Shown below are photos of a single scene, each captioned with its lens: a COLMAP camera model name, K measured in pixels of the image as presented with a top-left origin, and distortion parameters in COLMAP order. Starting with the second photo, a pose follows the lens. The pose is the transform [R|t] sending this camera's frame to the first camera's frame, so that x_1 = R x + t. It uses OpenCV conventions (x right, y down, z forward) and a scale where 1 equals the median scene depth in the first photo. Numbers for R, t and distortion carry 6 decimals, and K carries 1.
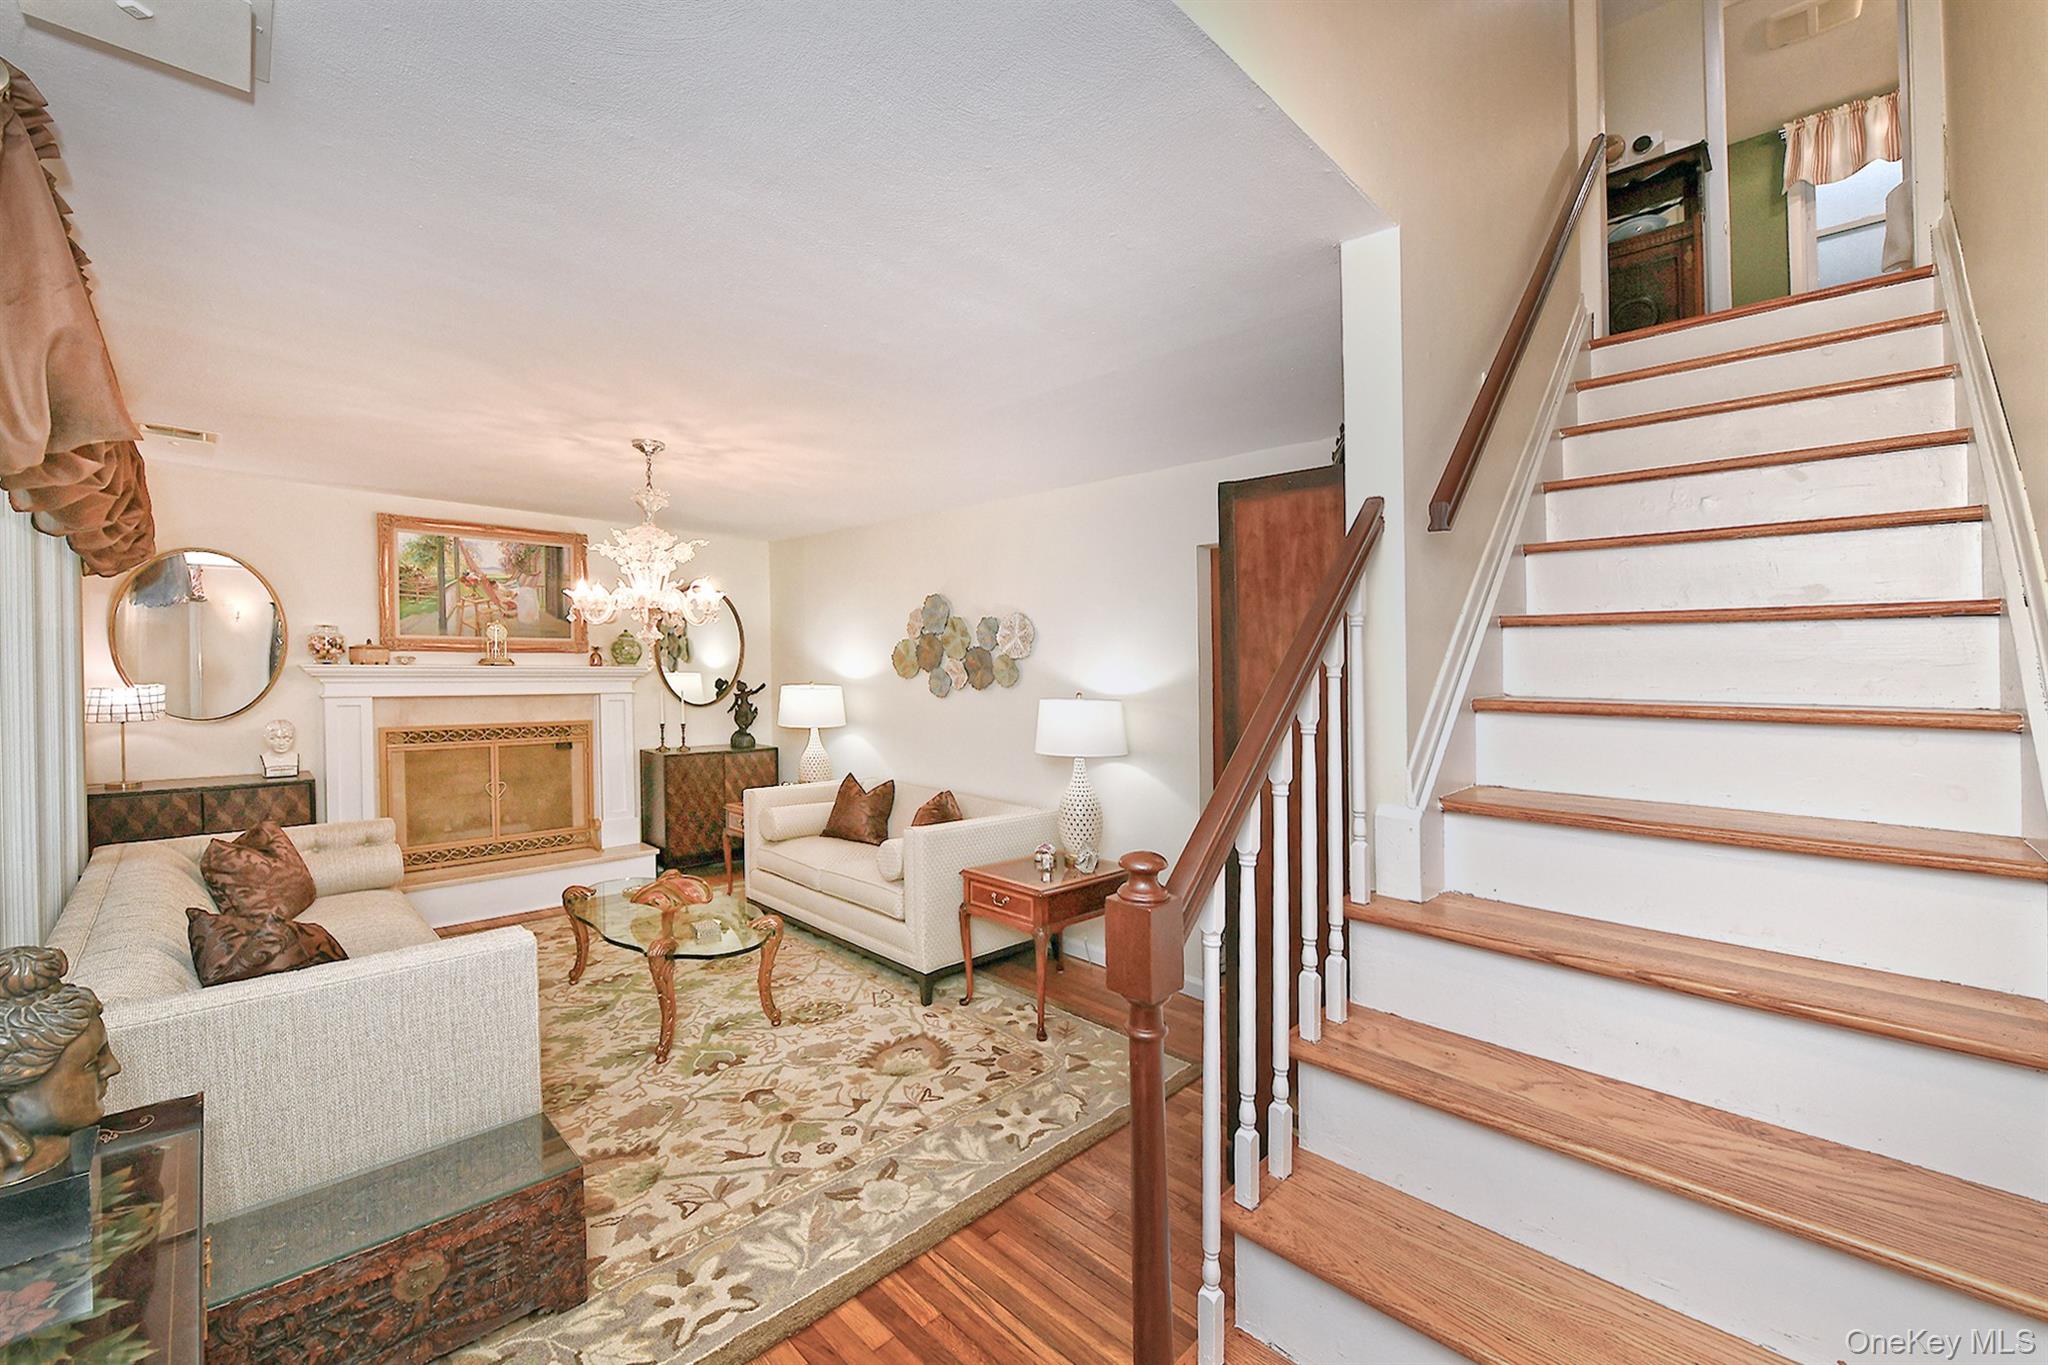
lens RADIAL K [[823.1, 0, 1026.7], [0, 823.1, 682.2], [0, 0, 1]] dist [-0.009539, -0.000102]
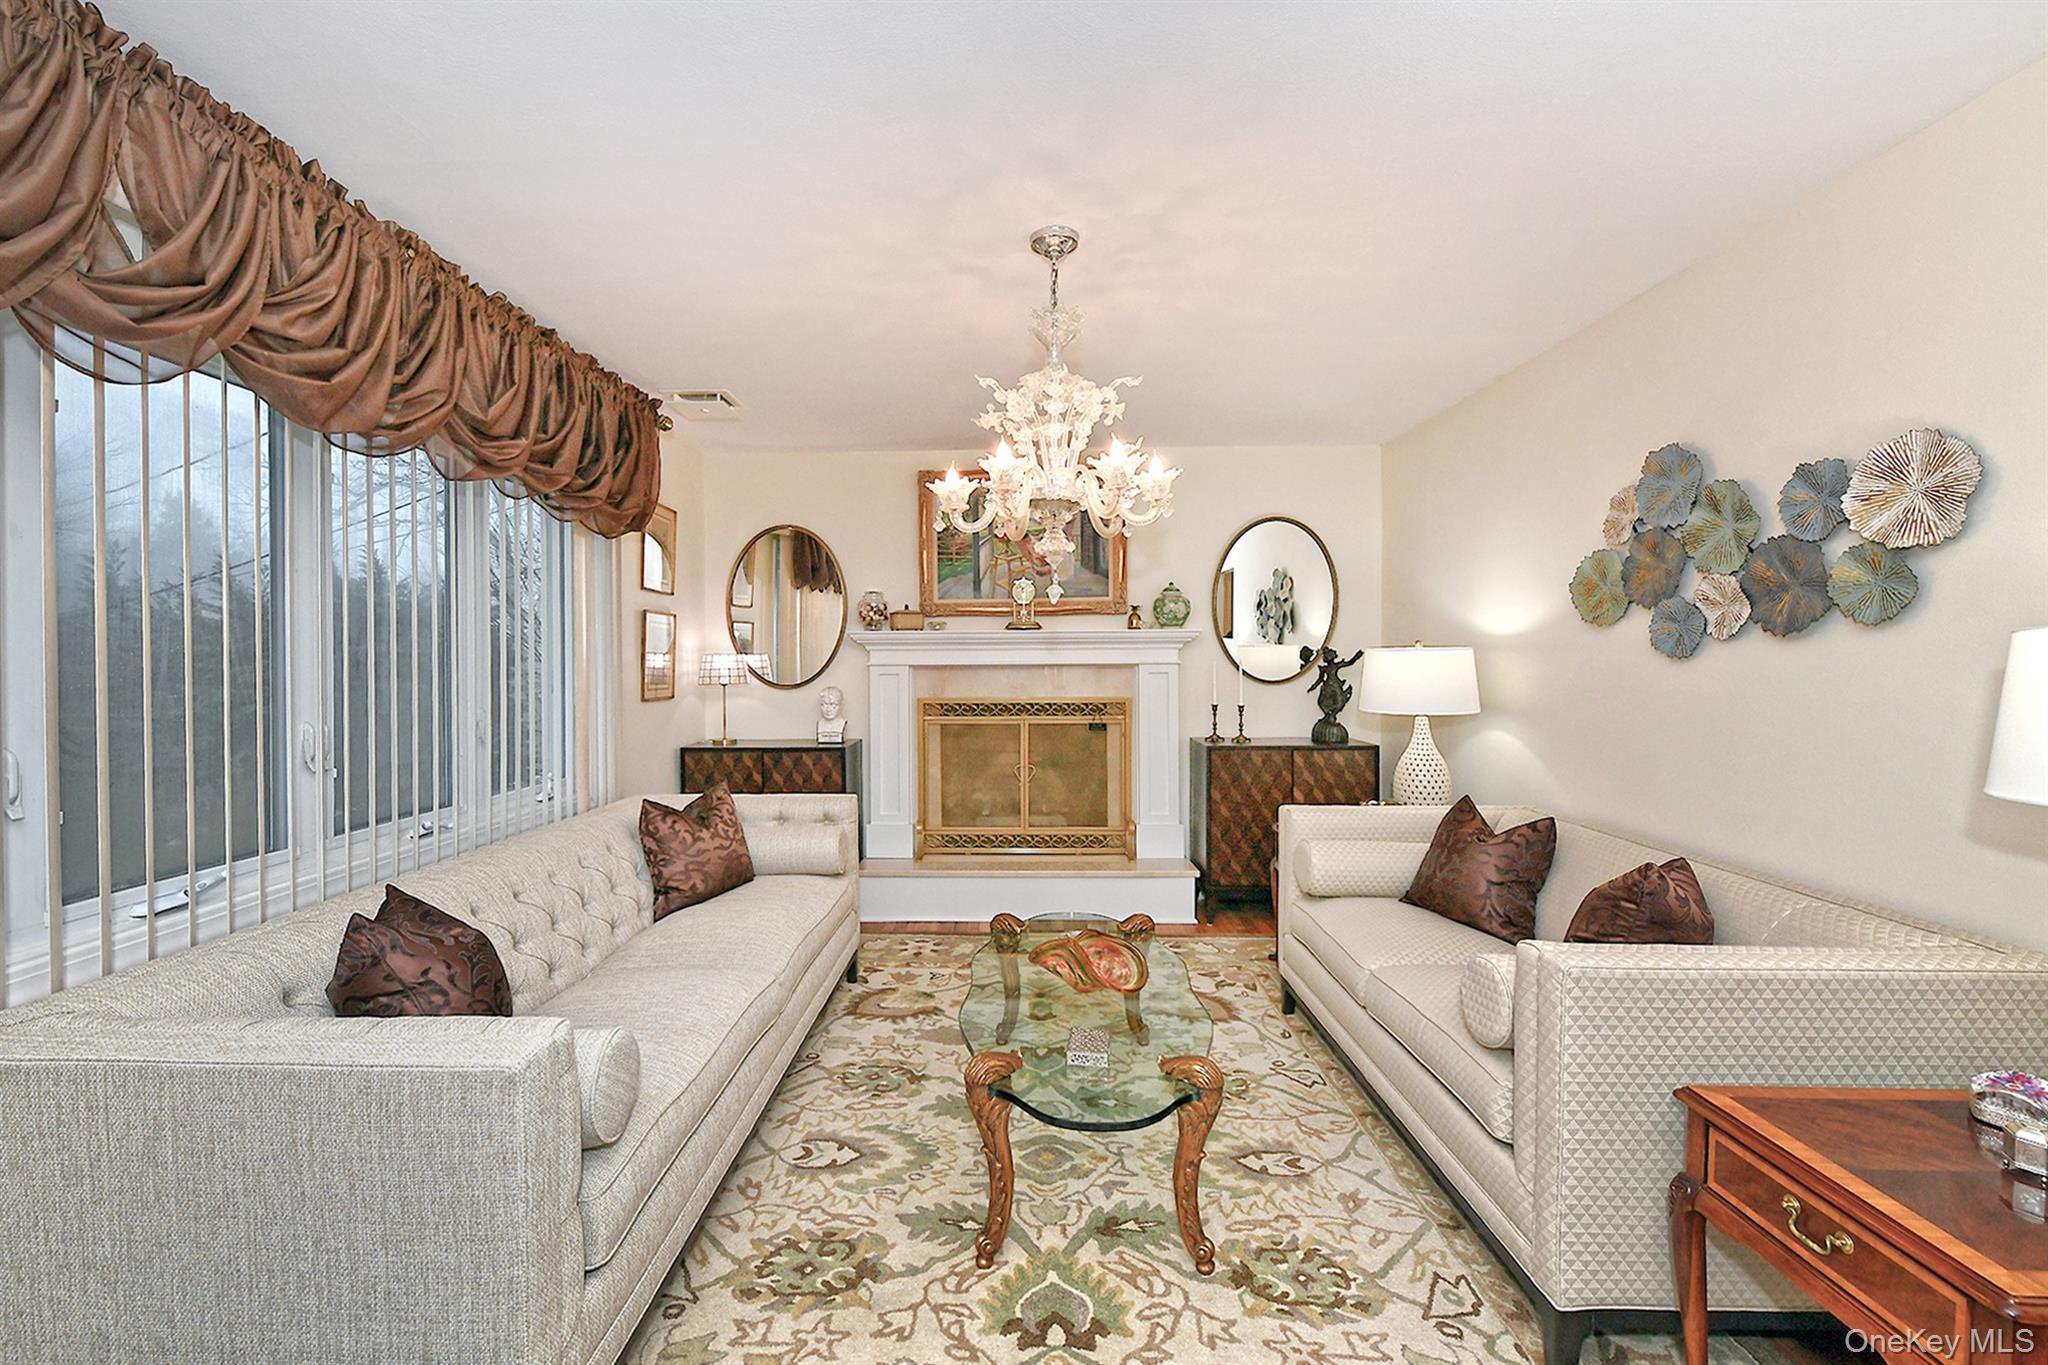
lens RADIAL K [[859.2, 0, 967.0], [0, 859.2, 702.5], [0, 0, 1]] dist [-0.012013, -0.000218]
pose [[0.661550, 0.021356, -0.749597, -0.006134], [0.000895, 0.999571, 0.029268, 0.030704], [0.749900, -0.020034, 0.661247, 0.376630]]
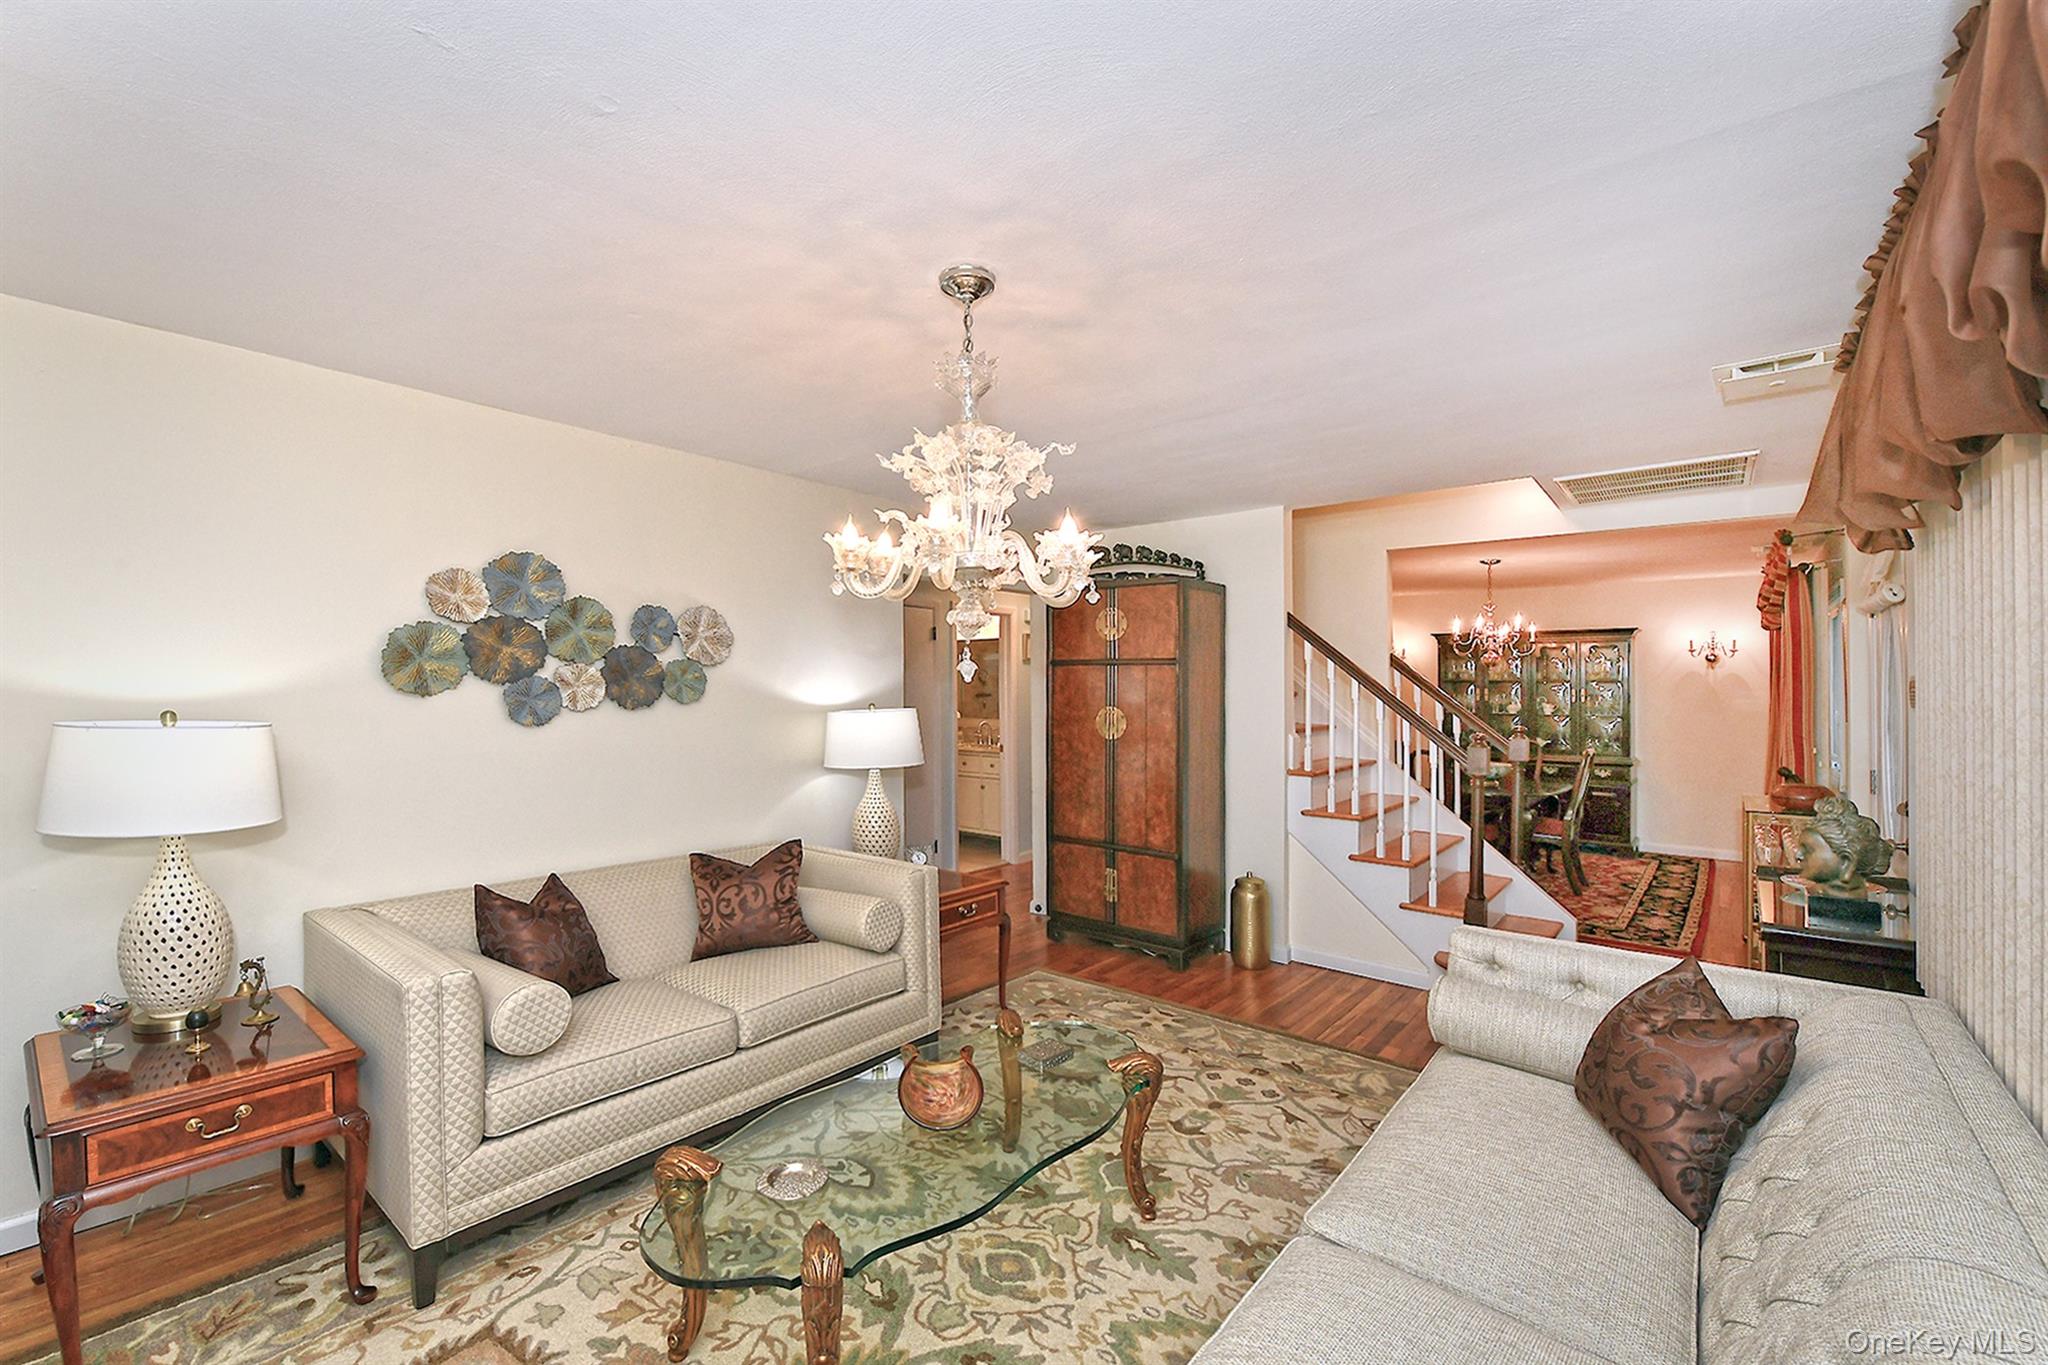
lens RADIAL K [[823.1, 0, 928.1], [0, 823.1, 674.6], [0, 0, 1]] dist [-0.009539, -0.000102]
pose [[-0.000925, 0.005662, 0.999984, -0.741352], [0.013615, 0.999891, -0.005649, -0.012369], [-0.999907, 0.013610, -0.001002, 0.748564]]
